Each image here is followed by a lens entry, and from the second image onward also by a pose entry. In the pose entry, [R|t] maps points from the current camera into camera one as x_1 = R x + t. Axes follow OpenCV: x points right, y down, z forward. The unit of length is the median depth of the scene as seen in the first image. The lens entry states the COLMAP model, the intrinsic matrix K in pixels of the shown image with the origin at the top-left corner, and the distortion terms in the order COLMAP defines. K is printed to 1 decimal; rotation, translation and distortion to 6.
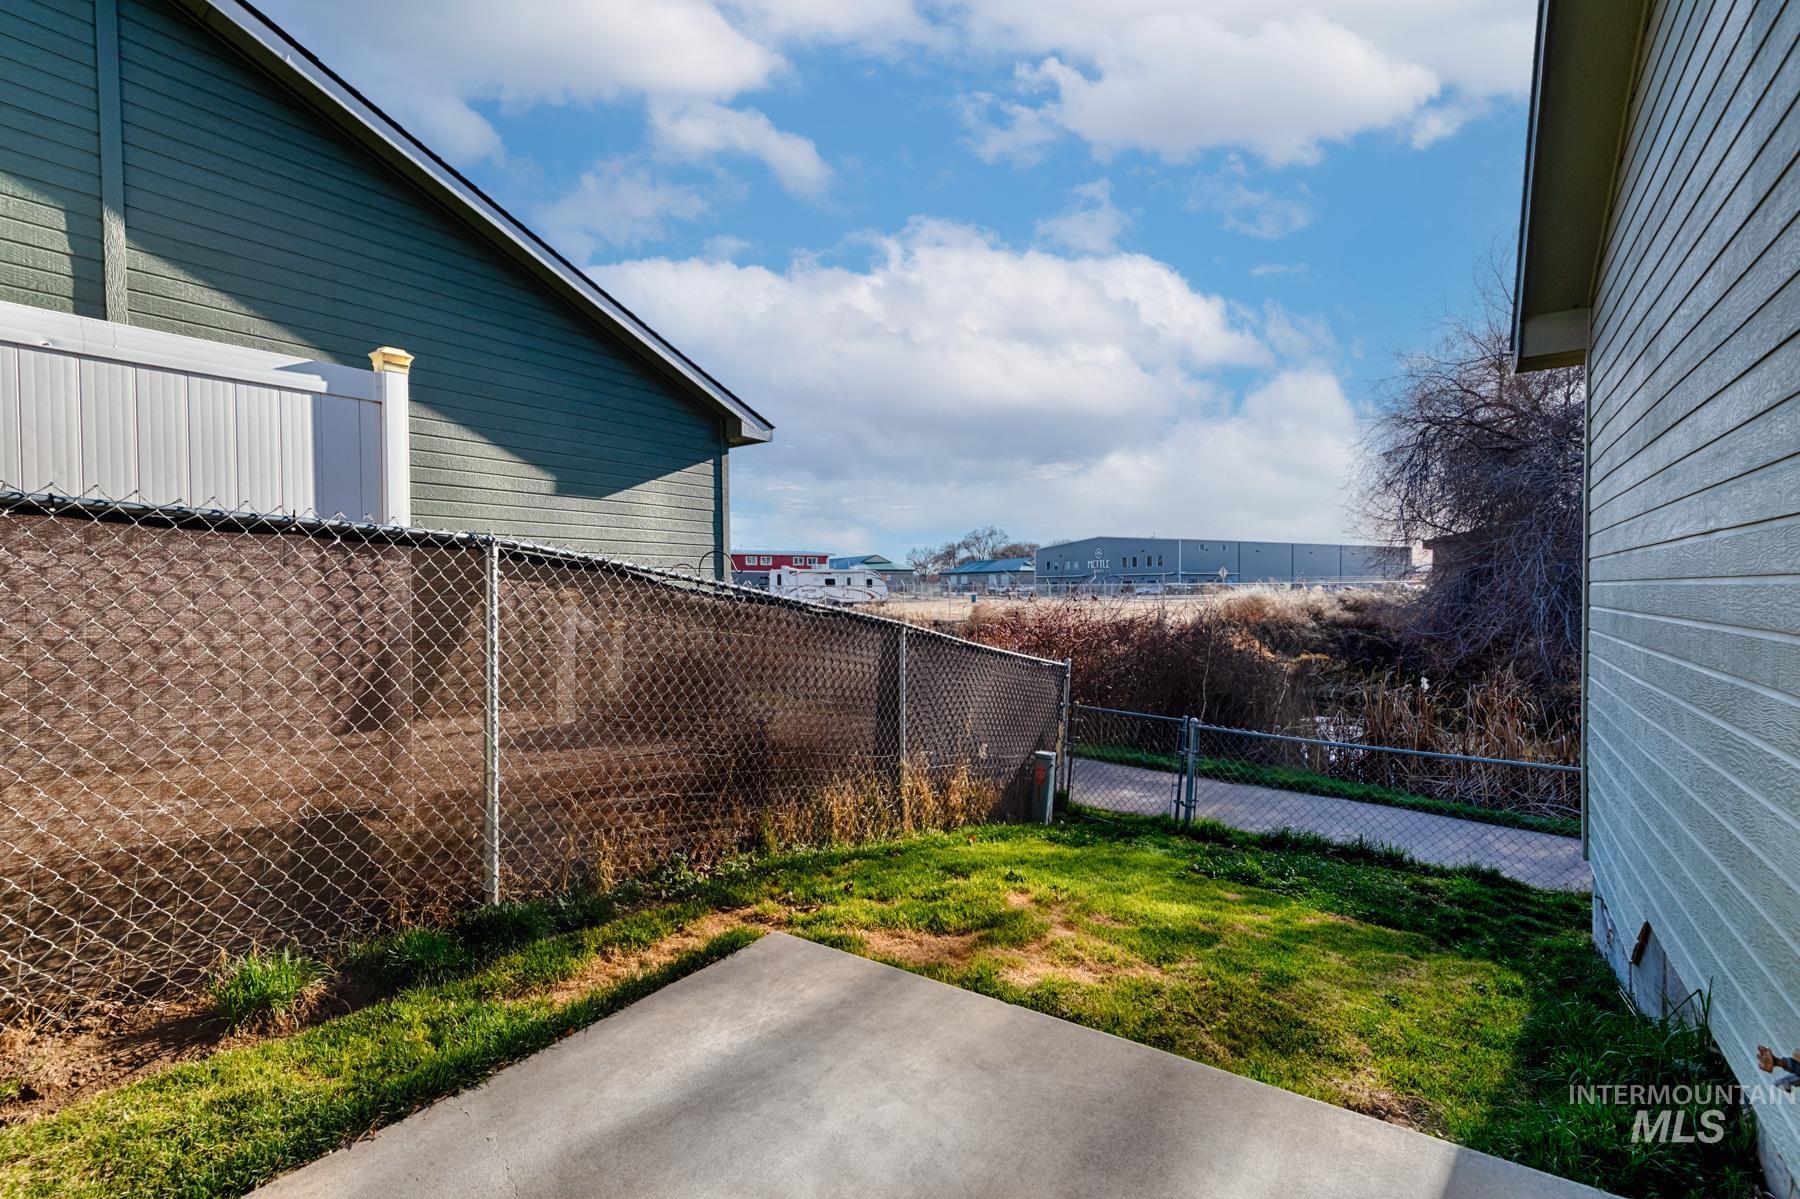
lens RADIAL K [[811.1, 0, 906.1], [0, 811.1, 594.4], [0, 0, 1]] dist [0.008224, 0.000056]
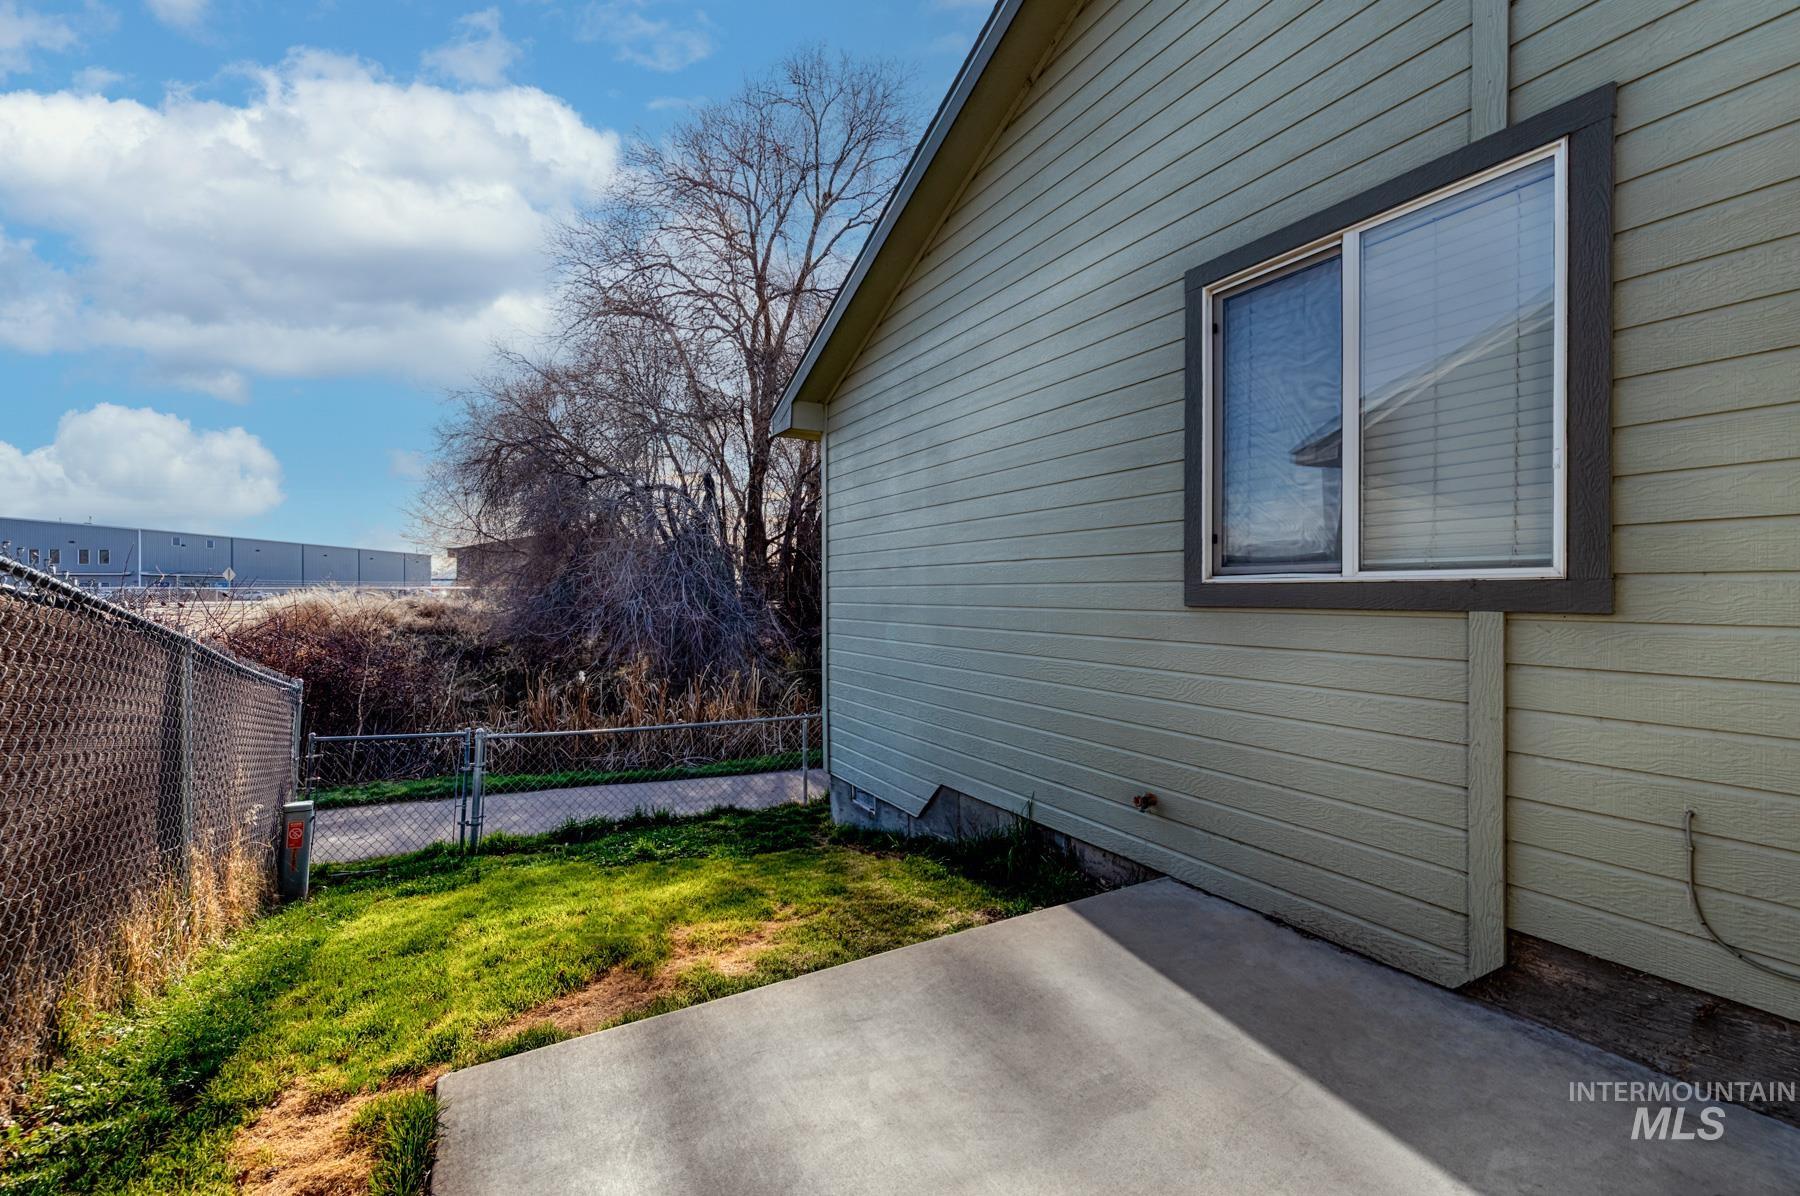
lens RADIAL K [[811.1, 0, 914.2], [0, 811.1, 593.0], [0, 0, 1]] dist [0.008224, 0.000056]
pose [[0.405118, 0.005954, 0.914245, -0.417880], [0.005217, 0.999947, -0.008824, 0.012732], [-0.914249, 0.008344, 0.405066, 0.239433]]
